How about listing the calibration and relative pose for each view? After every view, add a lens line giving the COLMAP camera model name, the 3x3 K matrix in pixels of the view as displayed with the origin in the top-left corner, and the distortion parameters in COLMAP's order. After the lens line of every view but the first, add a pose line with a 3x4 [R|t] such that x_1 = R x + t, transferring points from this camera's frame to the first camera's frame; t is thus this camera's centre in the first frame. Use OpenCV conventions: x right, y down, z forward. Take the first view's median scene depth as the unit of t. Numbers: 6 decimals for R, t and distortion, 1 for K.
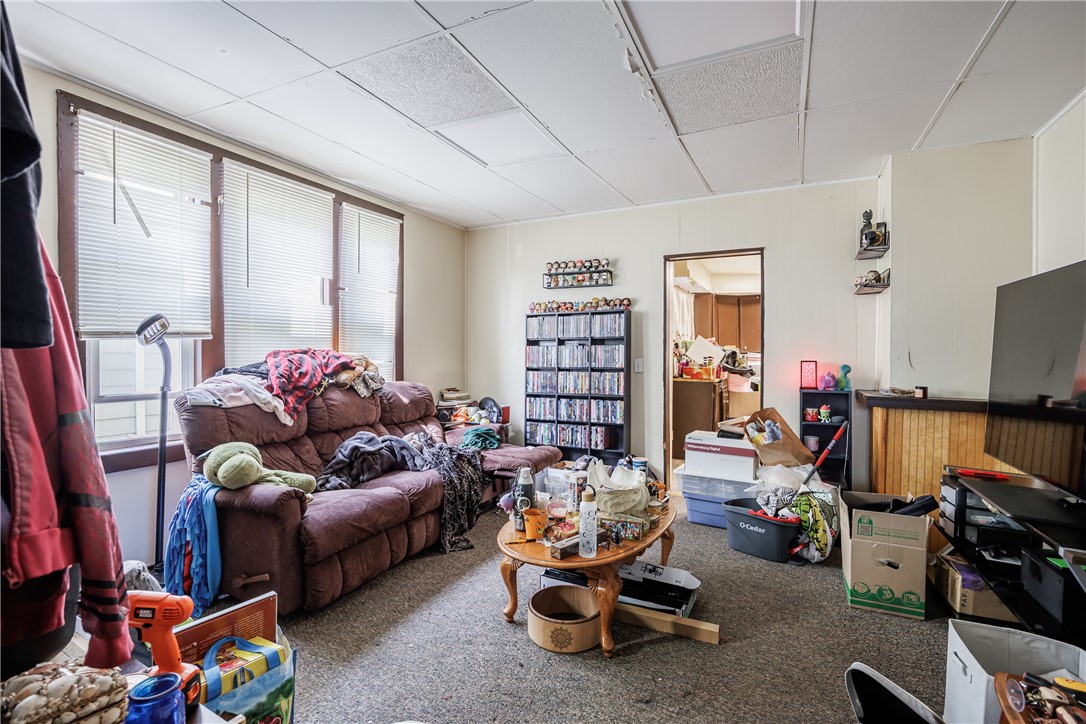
lens RADIAL K [[496.6, 0, 546.6], [0, 496.6, 359.1], [0, 0, 1]] dist [-0.000632, -0.000118]
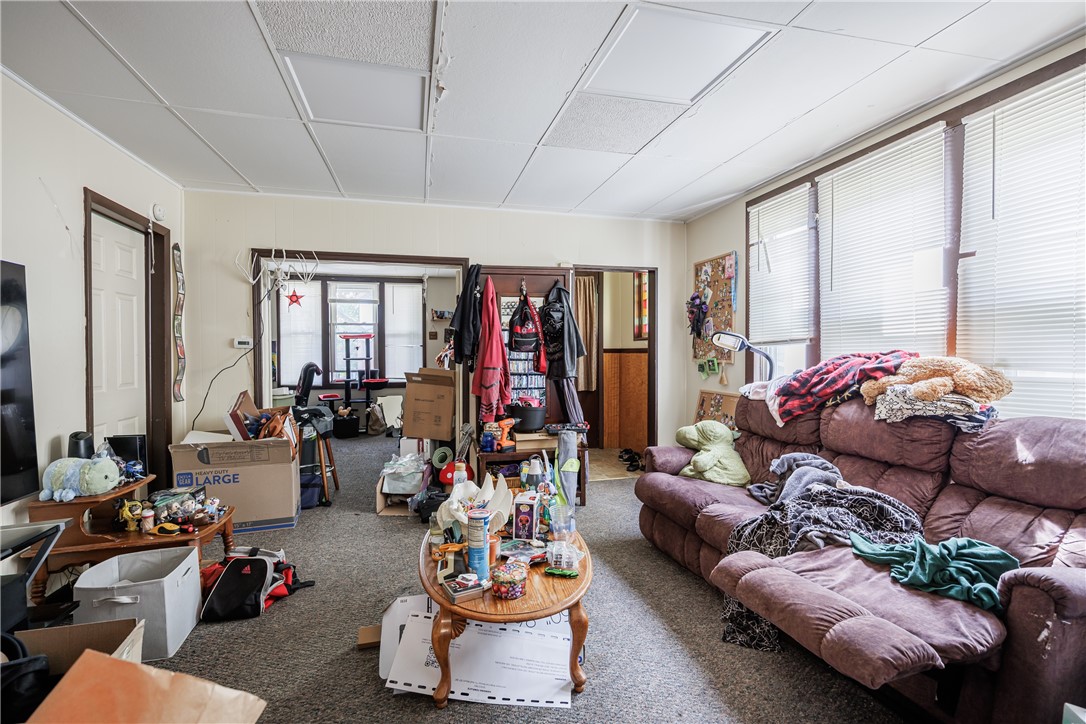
lens RADIAL K [[496.6, 0, 546.1], [0, 496.6, 360.7], [0, 0, 1]] dist [-0.000632, -0.000118]
pose [[-0.755334, 0.007232, -0.655300, 0.526039], [-0.010692, 0.999670, 0.023357, -0.021904], [0.655253, 0.024649, -0.755007, 1.462184]]
